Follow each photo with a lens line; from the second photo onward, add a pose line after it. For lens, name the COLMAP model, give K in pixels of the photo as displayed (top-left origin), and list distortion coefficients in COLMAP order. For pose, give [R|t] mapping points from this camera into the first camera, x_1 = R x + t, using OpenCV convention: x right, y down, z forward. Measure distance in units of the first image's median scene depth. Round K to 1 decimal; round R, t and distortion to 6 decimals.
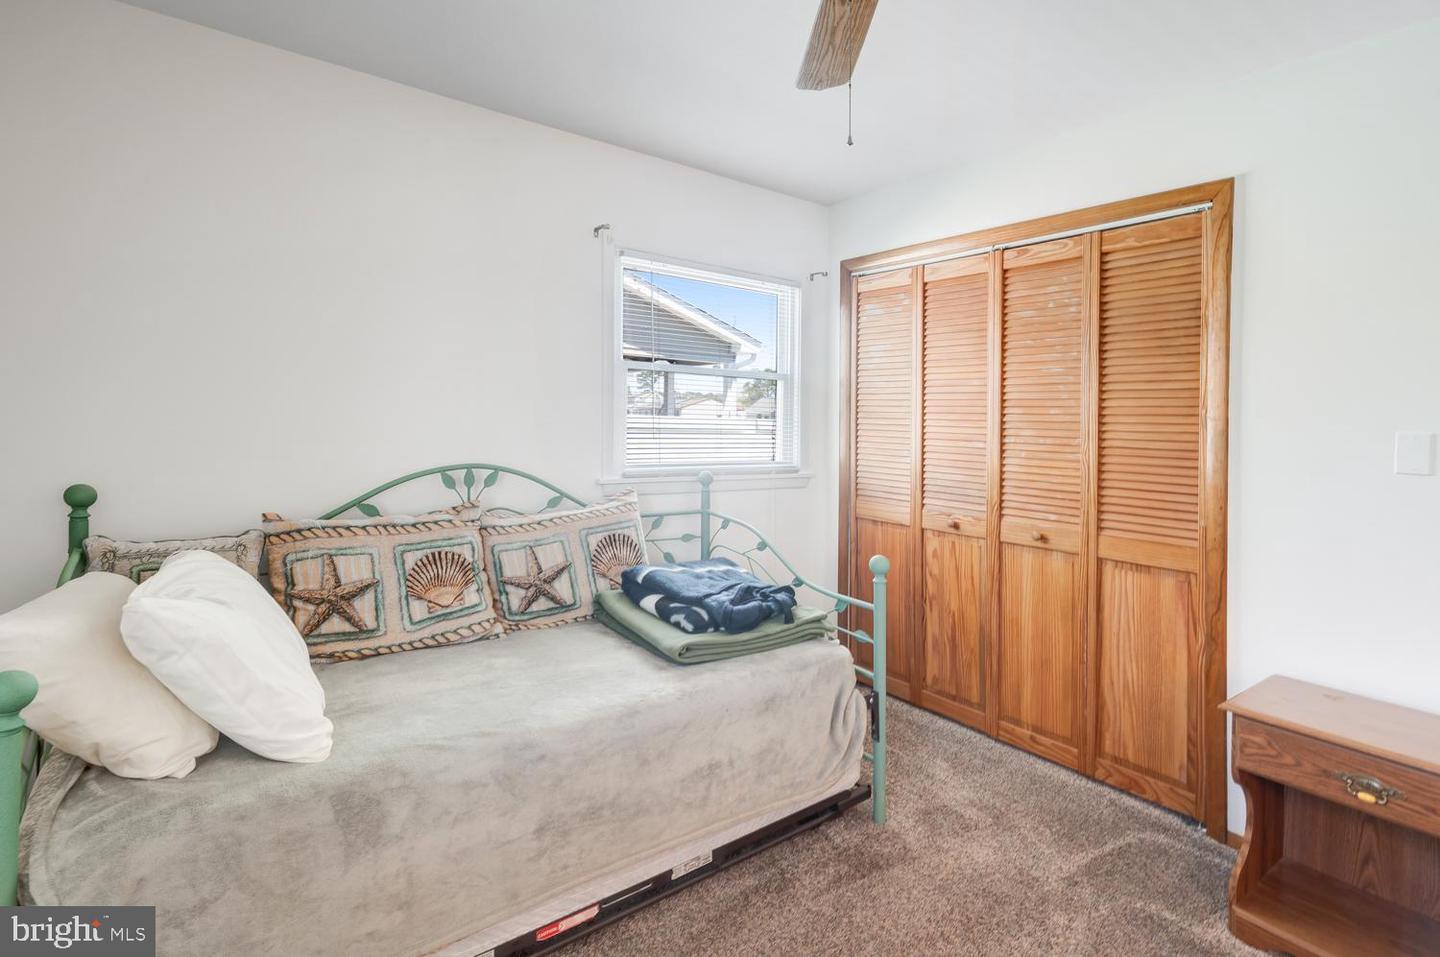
lens RADIAL K [[694.5, 0, 690.0], [0, 694.5, 421.2], [0, 0, 1]] dist [-0.000234, 0.000618]
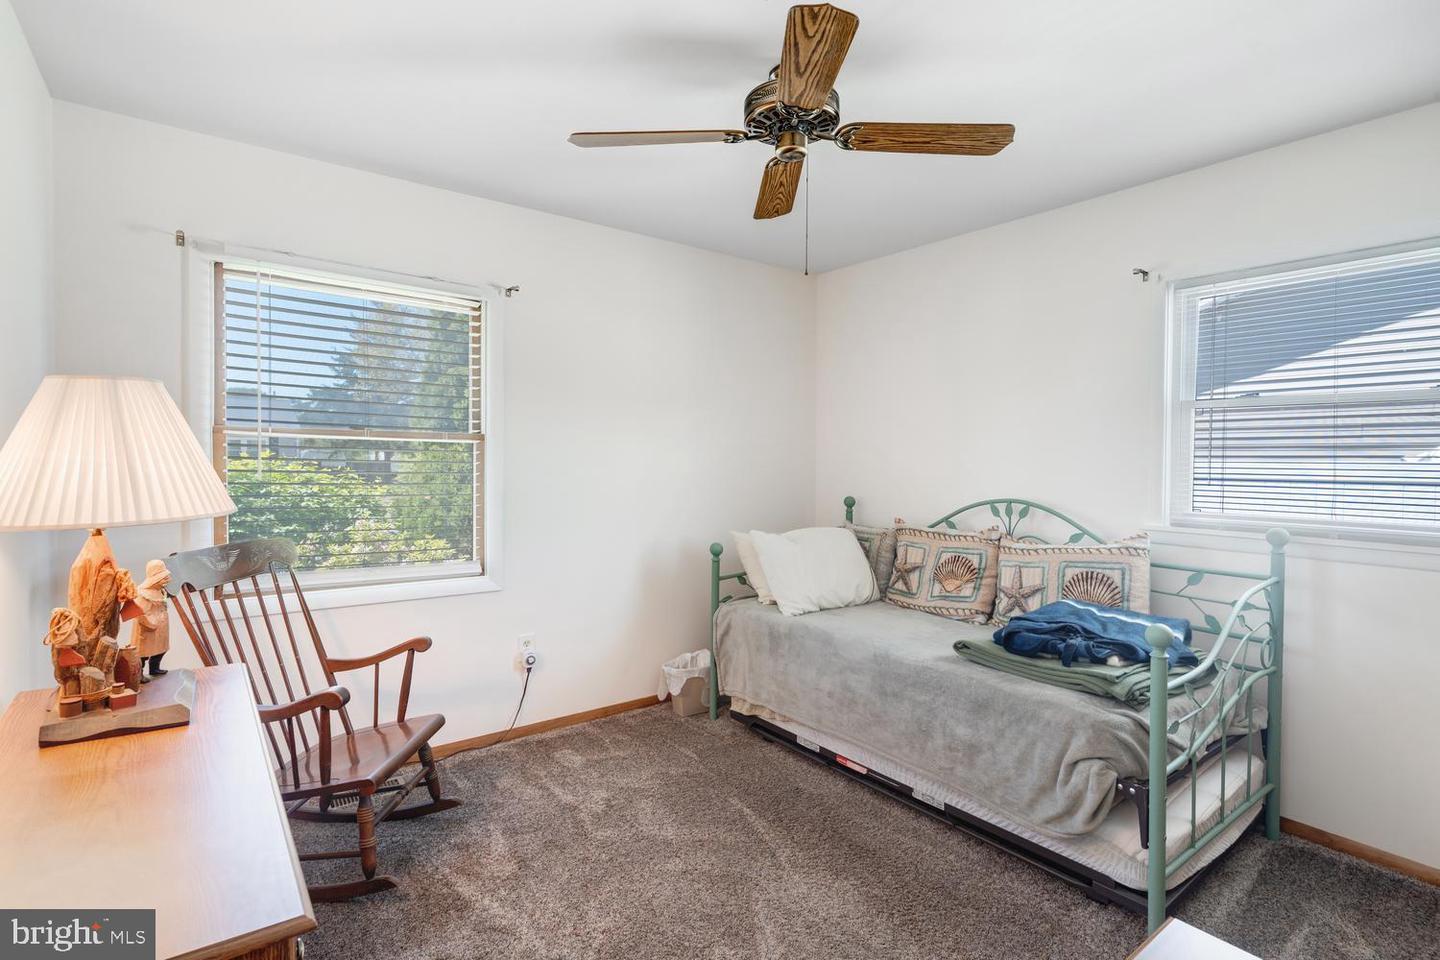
lens RADIAL K [[694.5, 0, 718.7], [0, 694.5, 477.3], [0, 0, 1]] dist [-0.000234, 0.000618]
pose [[0.004404, 0.000368, -0.999990, 1.115515], [-0.012188, 0.999926, 0.000314, 0.030462], [0.999916, 0.012186, 0.004408, 0.504353]]
